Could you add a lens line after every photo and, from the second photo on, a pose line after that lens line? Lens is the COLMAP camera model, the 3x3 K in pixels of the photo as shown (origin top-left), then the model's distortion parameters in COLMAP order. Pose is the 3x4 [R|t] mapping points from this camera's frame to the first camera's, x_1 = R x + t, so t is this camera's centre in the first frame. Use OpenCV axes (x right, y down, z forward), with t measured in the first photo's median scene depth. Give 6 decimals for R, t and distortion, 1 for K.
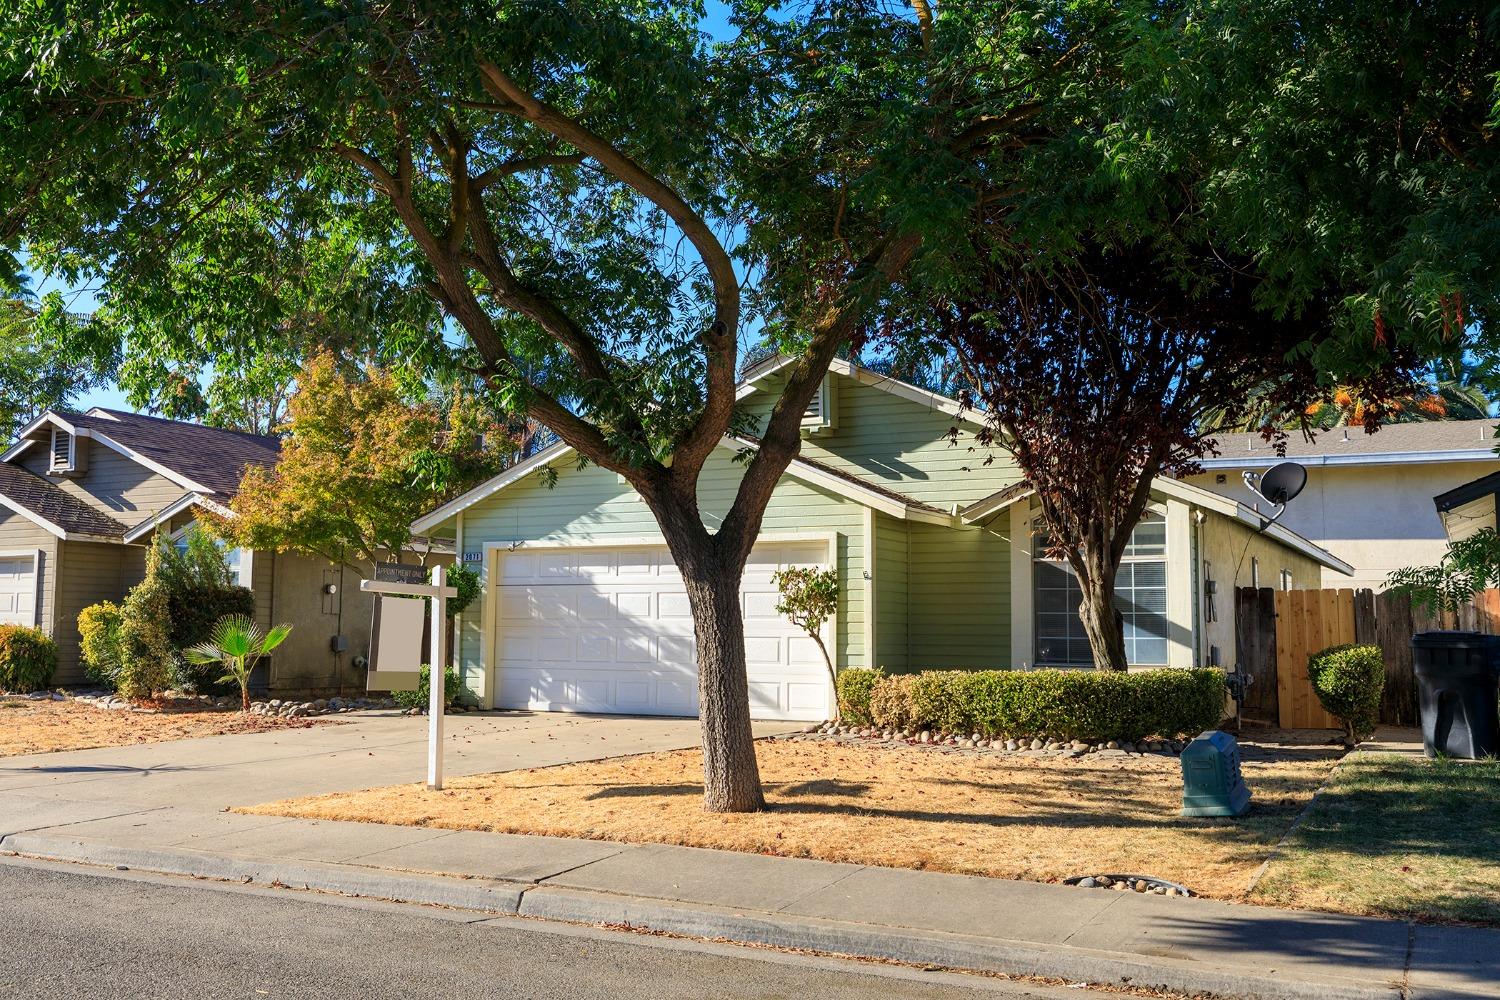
lens RADIAL K [[1453.9, 0, 746.7], [0, 1453.9, 494.7], [0, 0, 1]] dist [-0.007304, 0.000000]
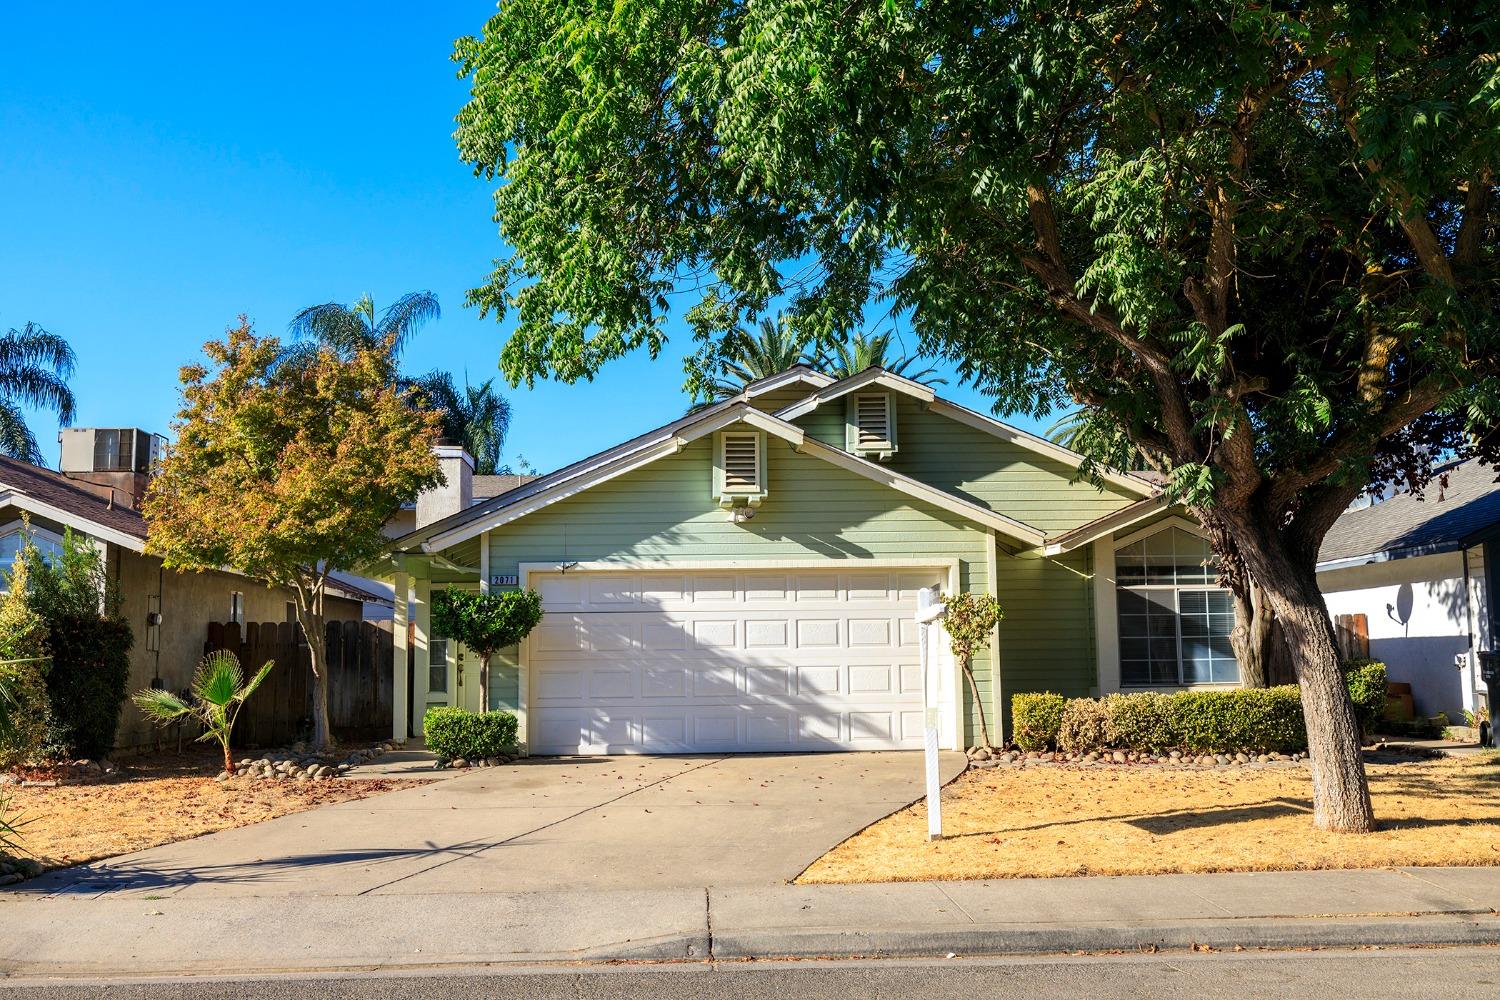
lens RADIAL K [[1453.9, 0, 748.2], [0, 1453.9, 503.9], [0, 0, 1]] dist [-0.007304, 0.000000]
pose [[0.862083, 0.035997, 0.505487, -0.525072], [-0.028807, 0.999342, -0.022036, 0.013126], [-0.505947, 0.004435, 0.862553, 0.194539]]
